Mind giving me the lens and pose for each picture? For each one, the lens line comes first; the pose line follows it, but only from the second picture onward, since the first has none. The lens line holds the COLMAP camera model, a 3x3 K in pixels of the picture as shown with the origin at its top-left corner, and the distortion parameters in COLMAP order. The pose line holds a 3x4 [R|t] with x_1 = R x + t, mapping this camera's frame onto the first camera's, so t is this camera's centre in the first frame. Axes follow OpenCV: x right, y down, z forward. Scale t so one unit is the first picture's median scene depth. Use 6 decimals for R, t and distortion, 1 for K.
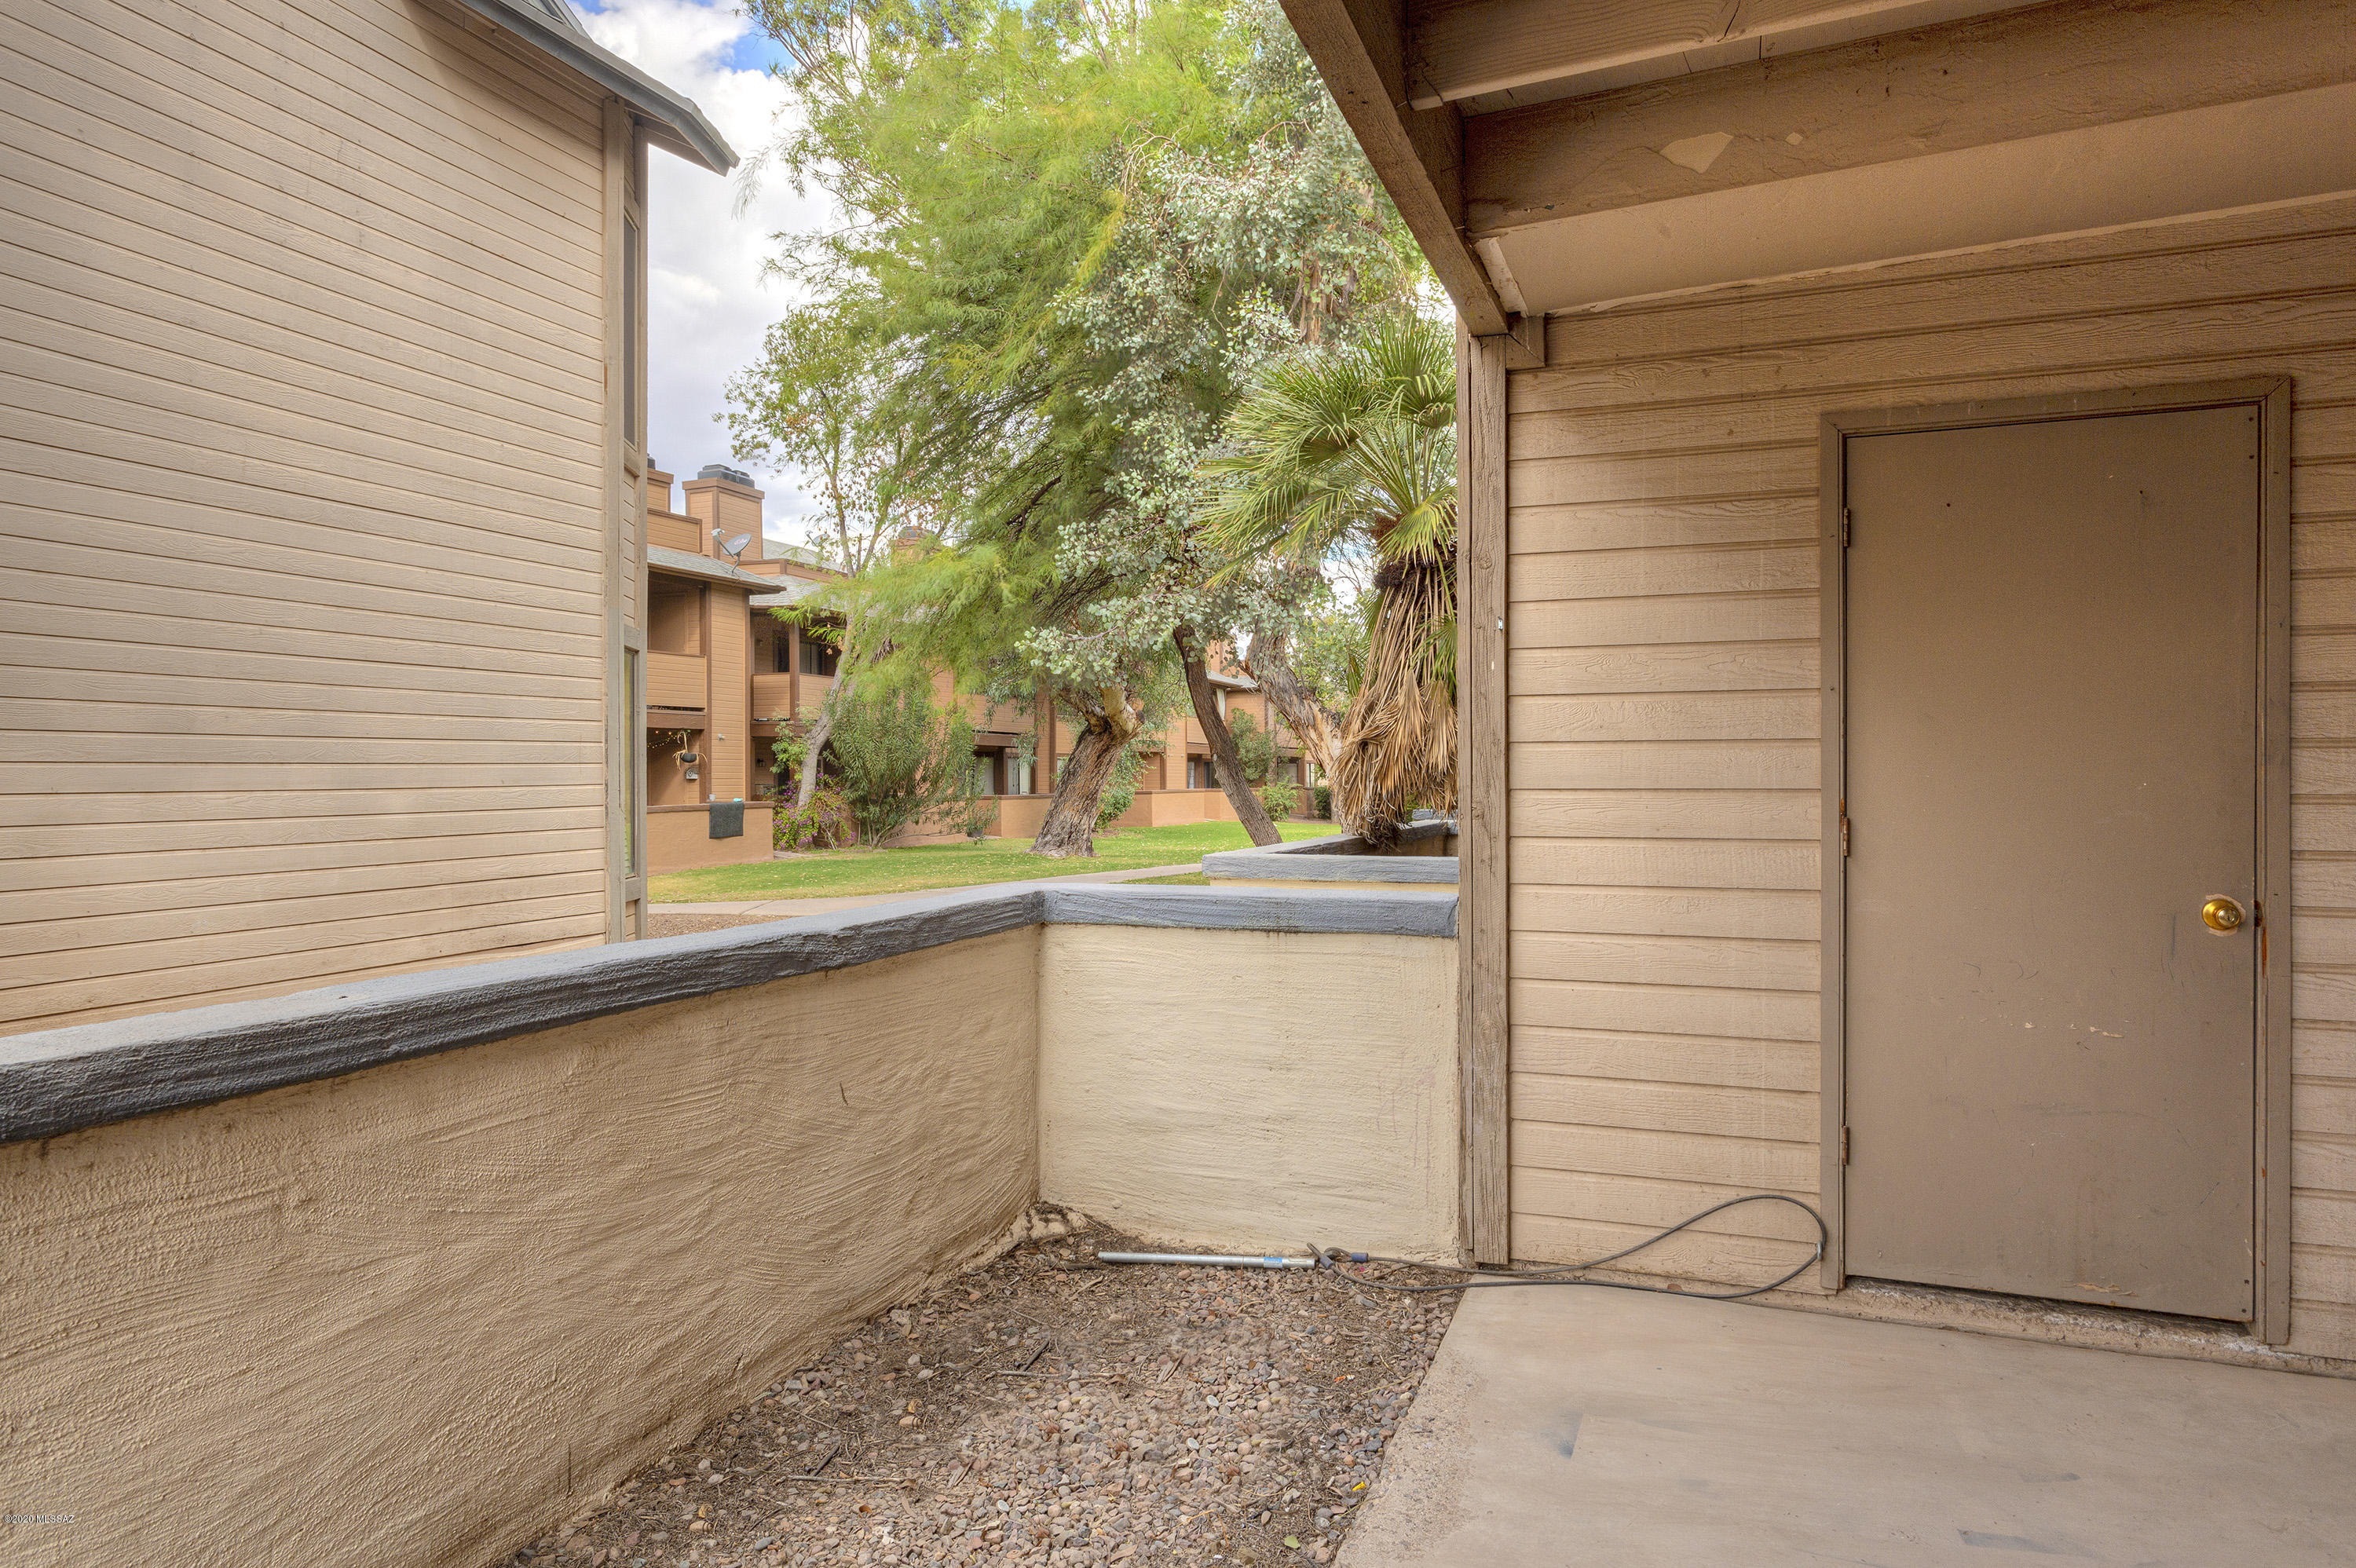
lens RADIAL K [[1408.0, 0, 1178.0], [0, 1408.0, 784.0], [0, 0, 1]] dist [-0.004177, 0.002826]
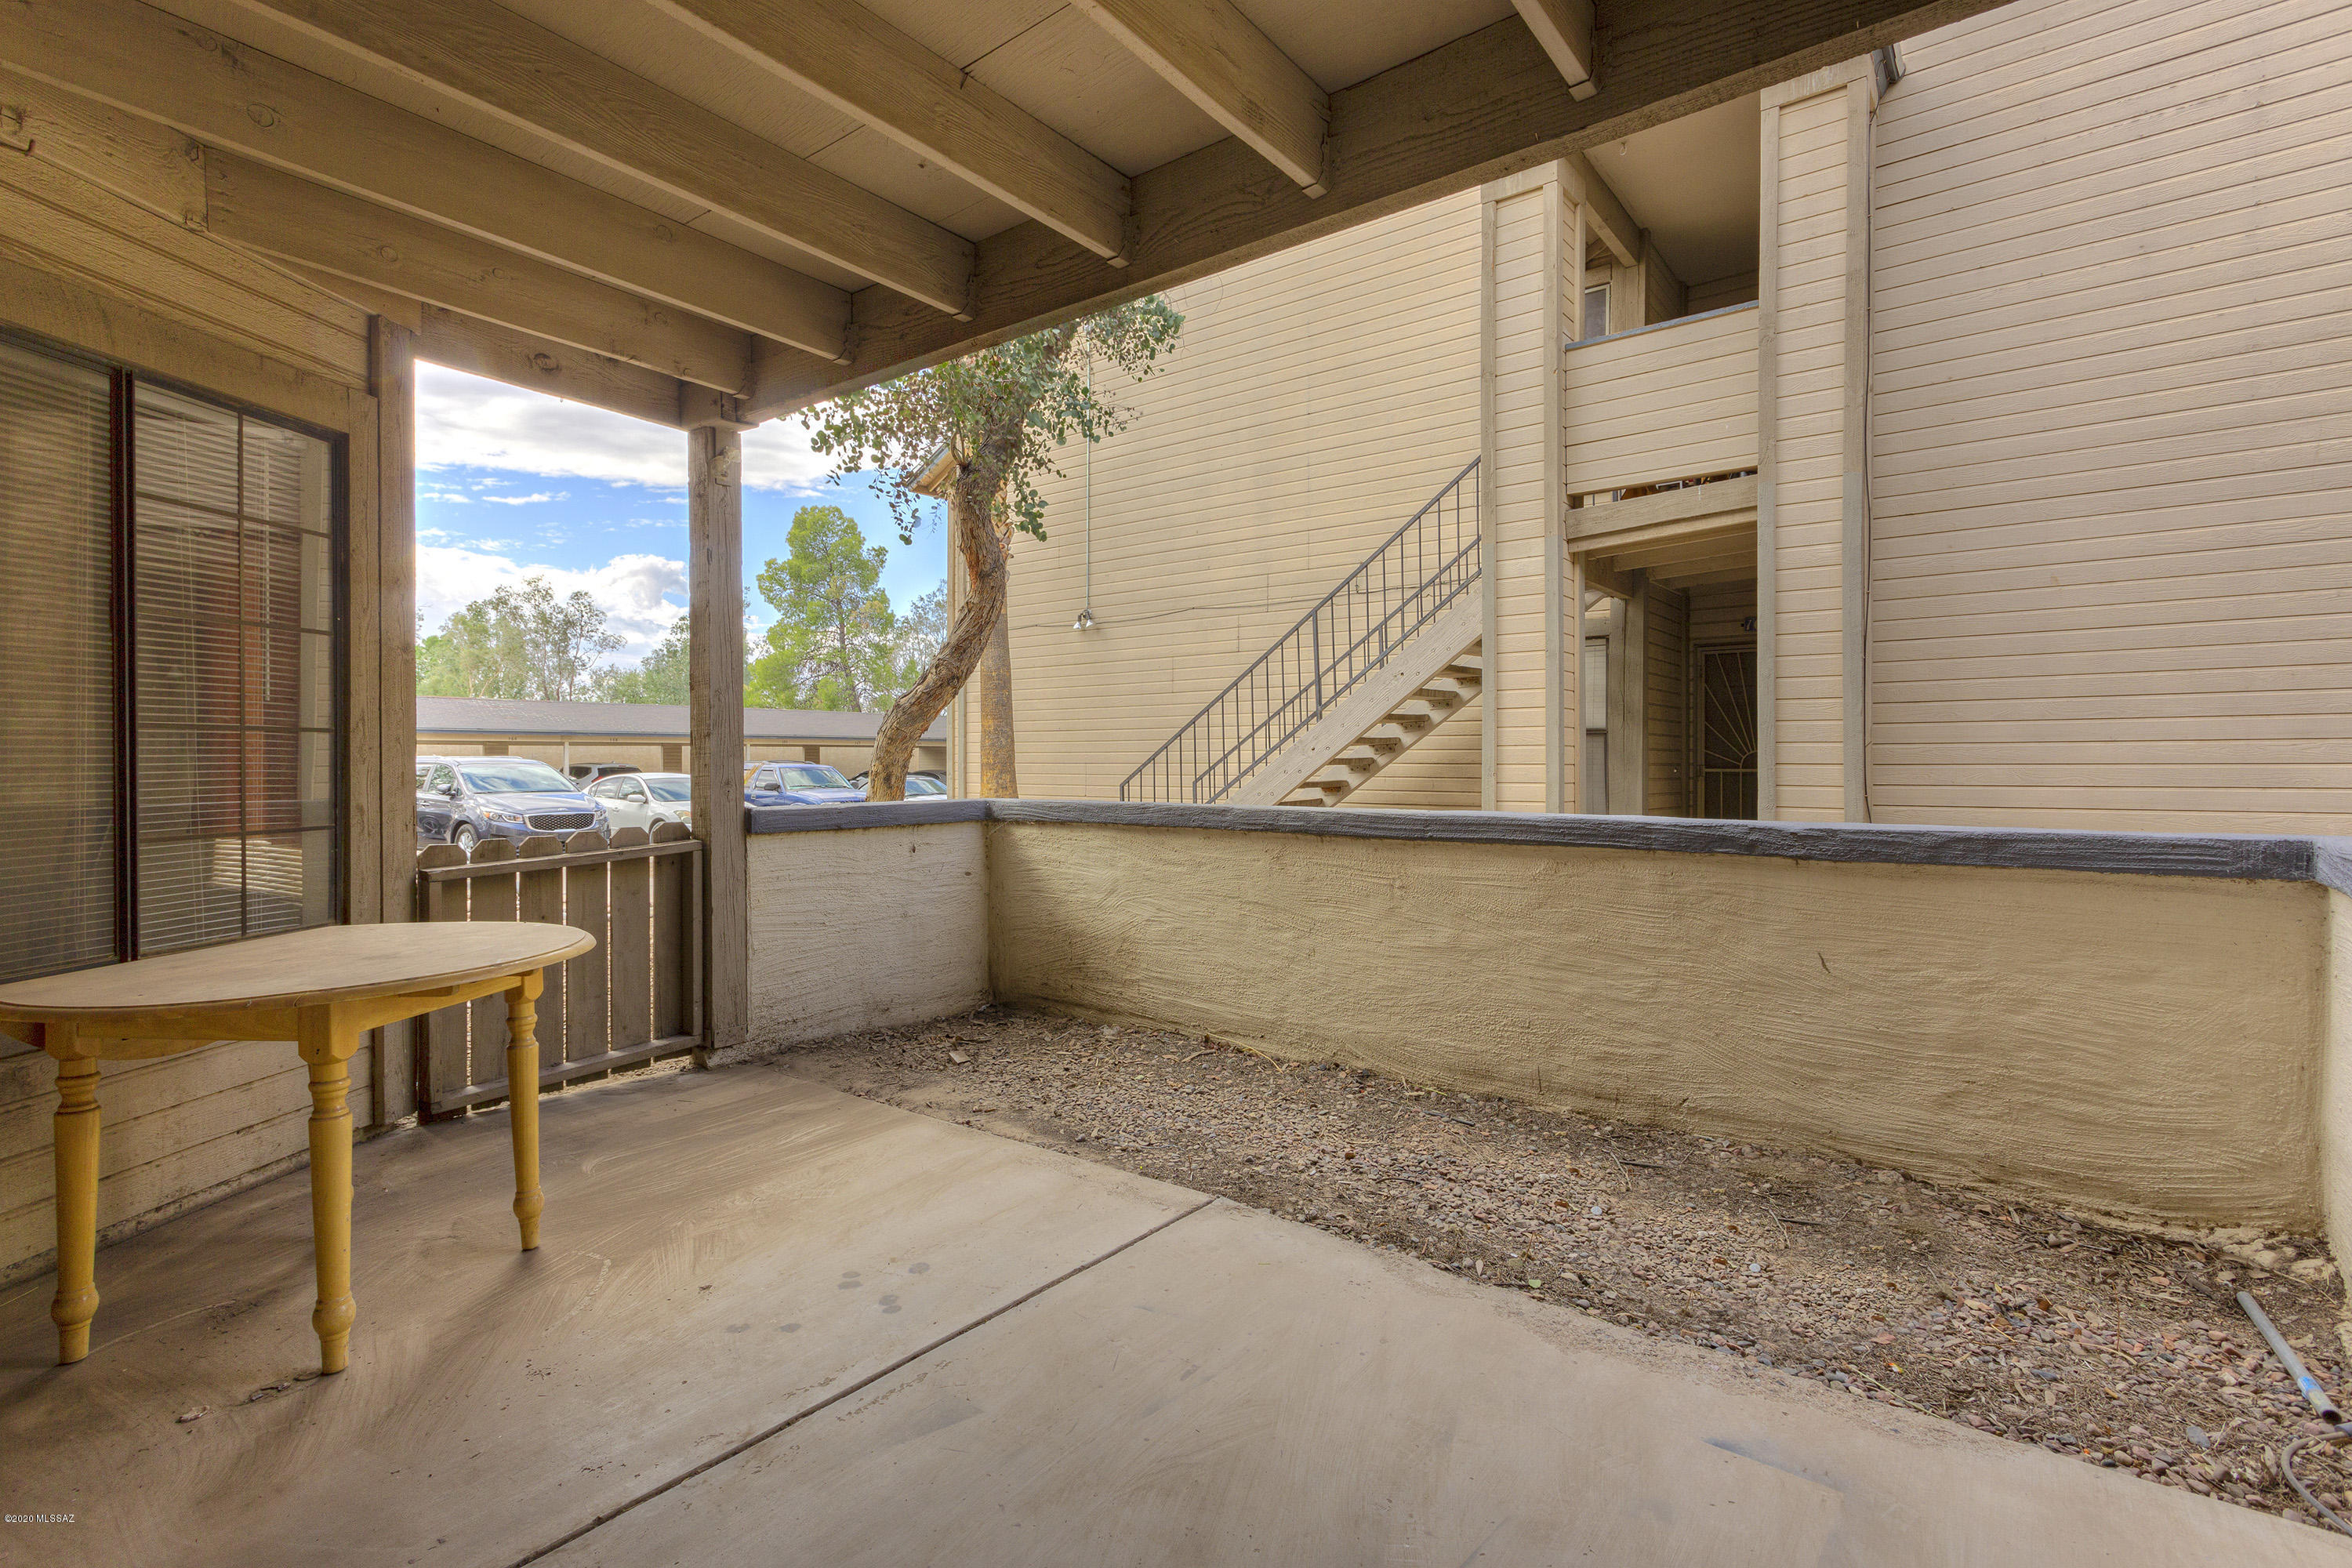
lens RADIAL K [[1111.2, 0, 1191.2], [0, 1111.2, 761.5], [0, 0, 1]] dist [0.003263, 0.000935]
pose [[-0.282010, 0.003829, -0.959404, 0.791626], [-0.001018, 0.999990, 0.004290, 0.034342], [0.959411, 0.002187, -0.282003, 0.671721]]
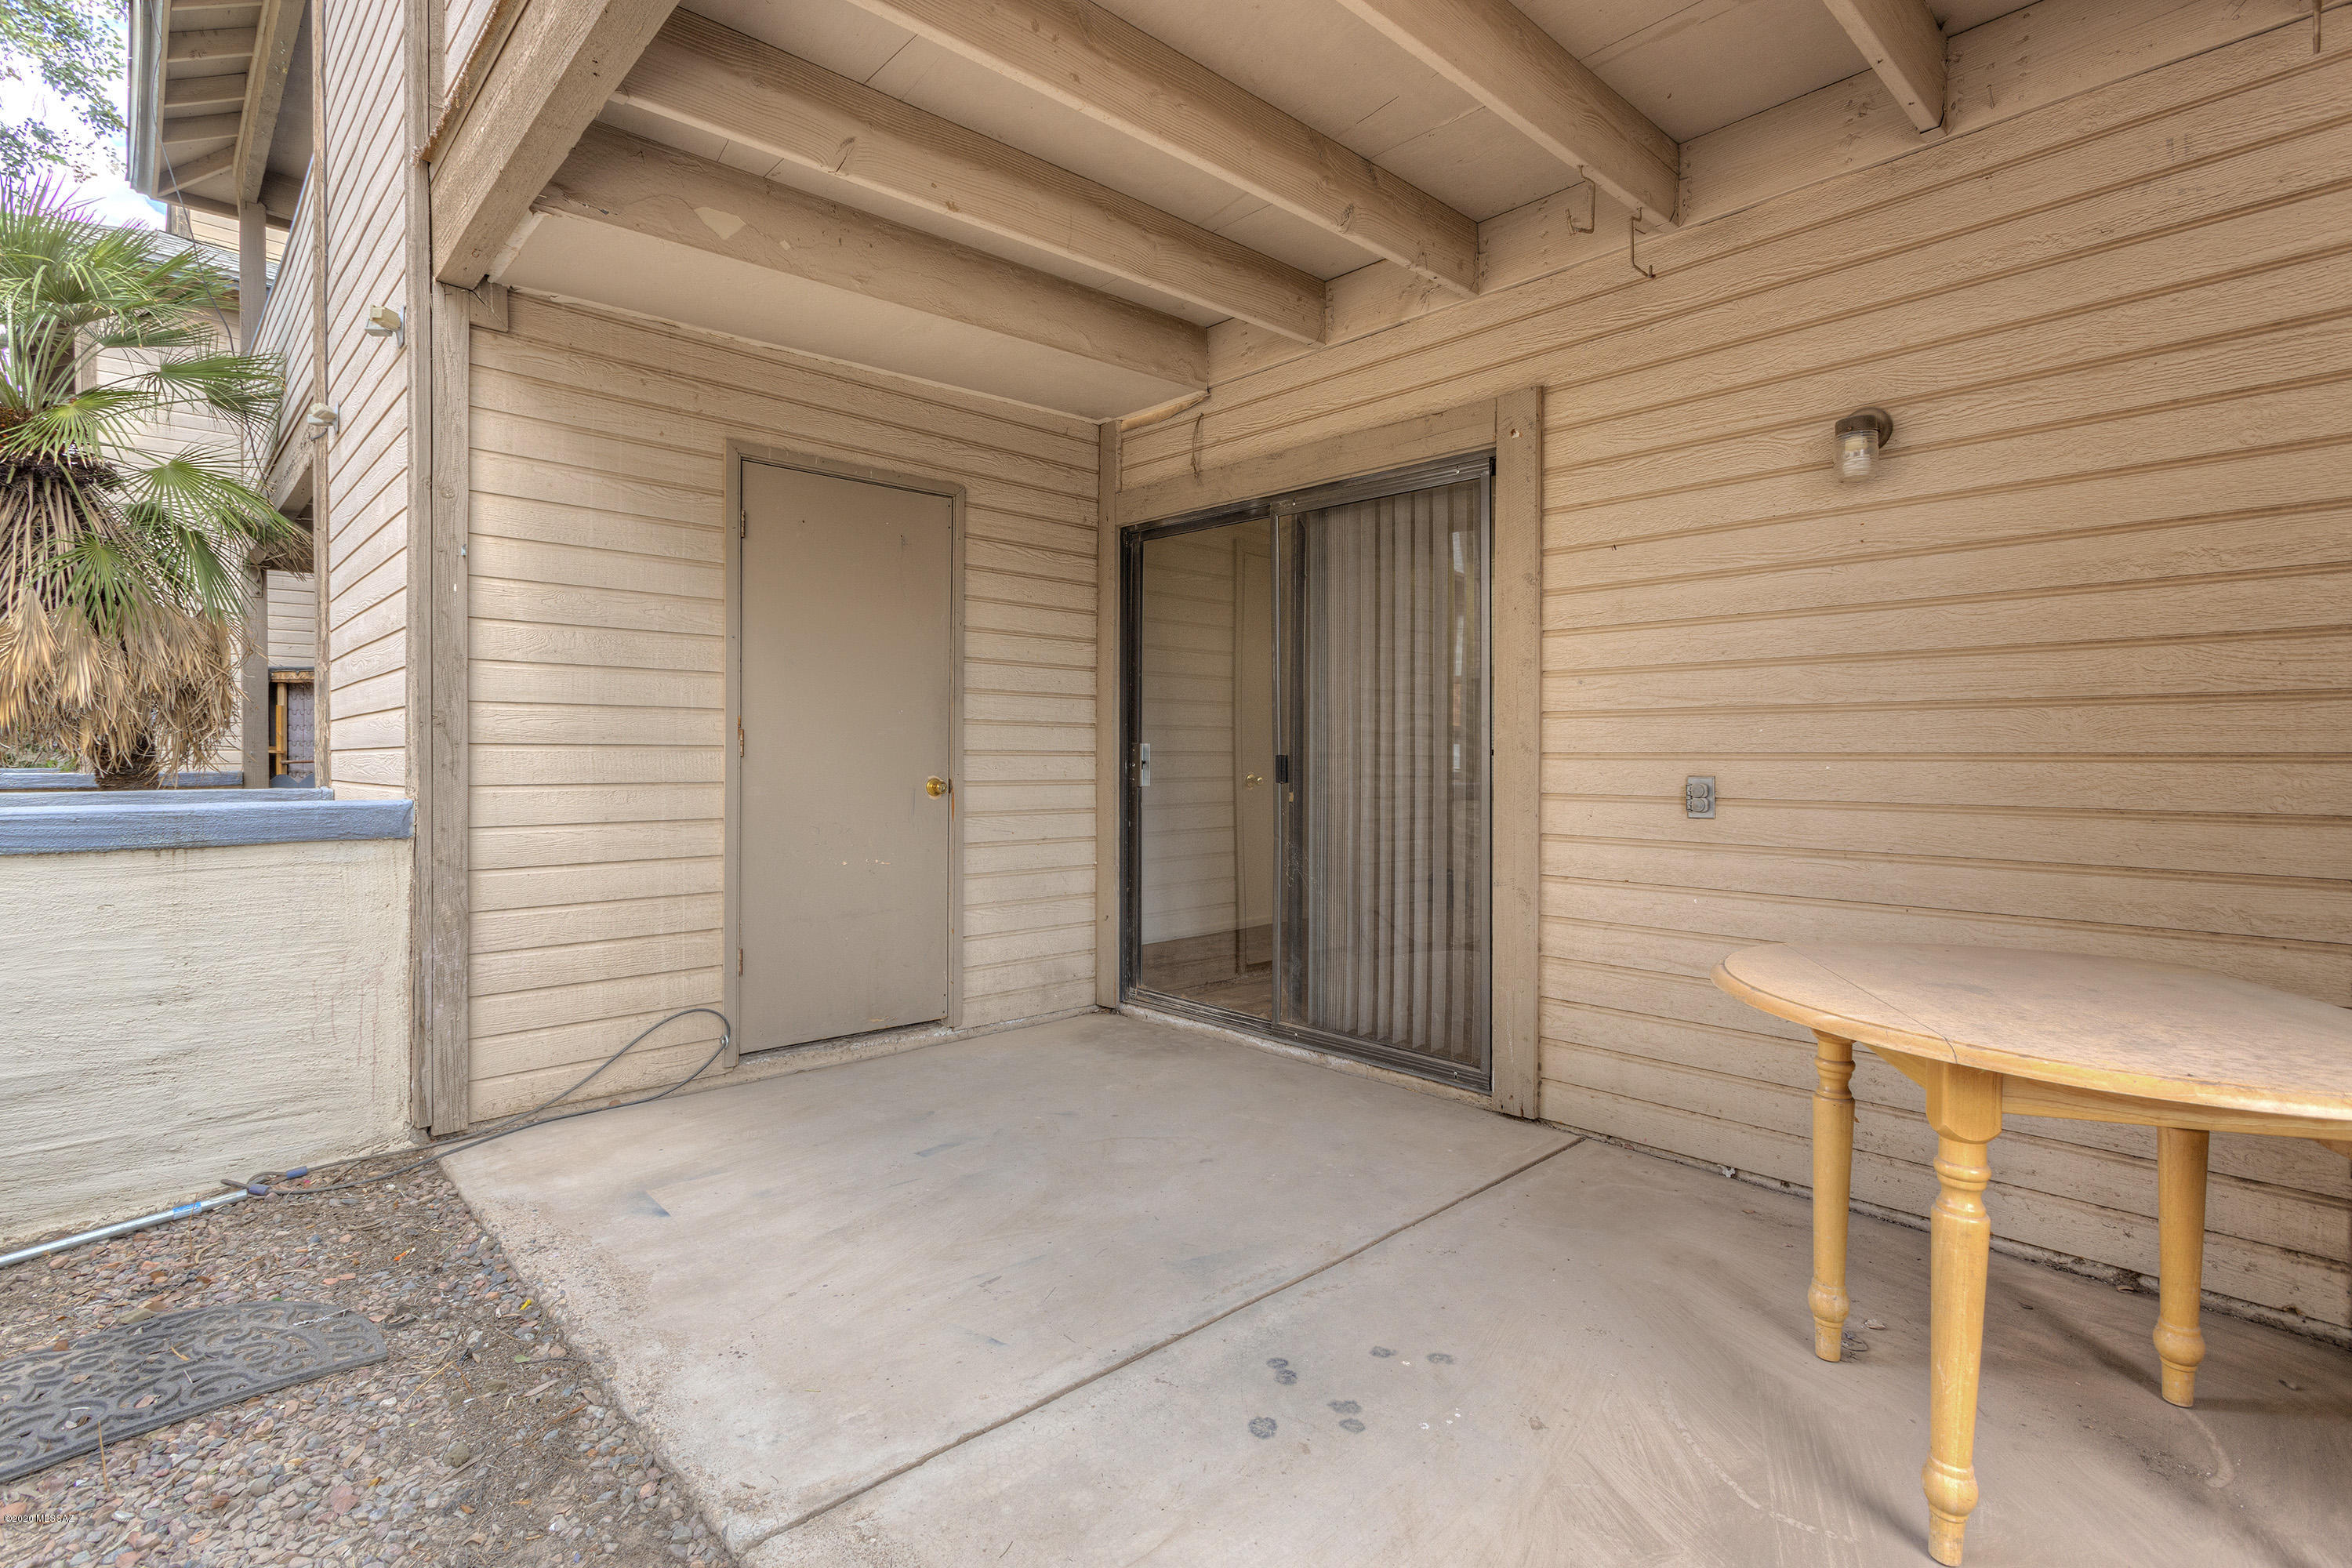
lens RADIAL K [[1111.2, 0, 1191.2], [0, 1111.2, 761.5], [0, 0, 1]] dist [0.003263, 0.000935]
pose [[0.424516, -0.001742, 0.905419, -0.327498], [0.000204, 0.999998, 0.001828, 0.051667], [-0.905421, -0.000591, 0.424515, 0.113194]]
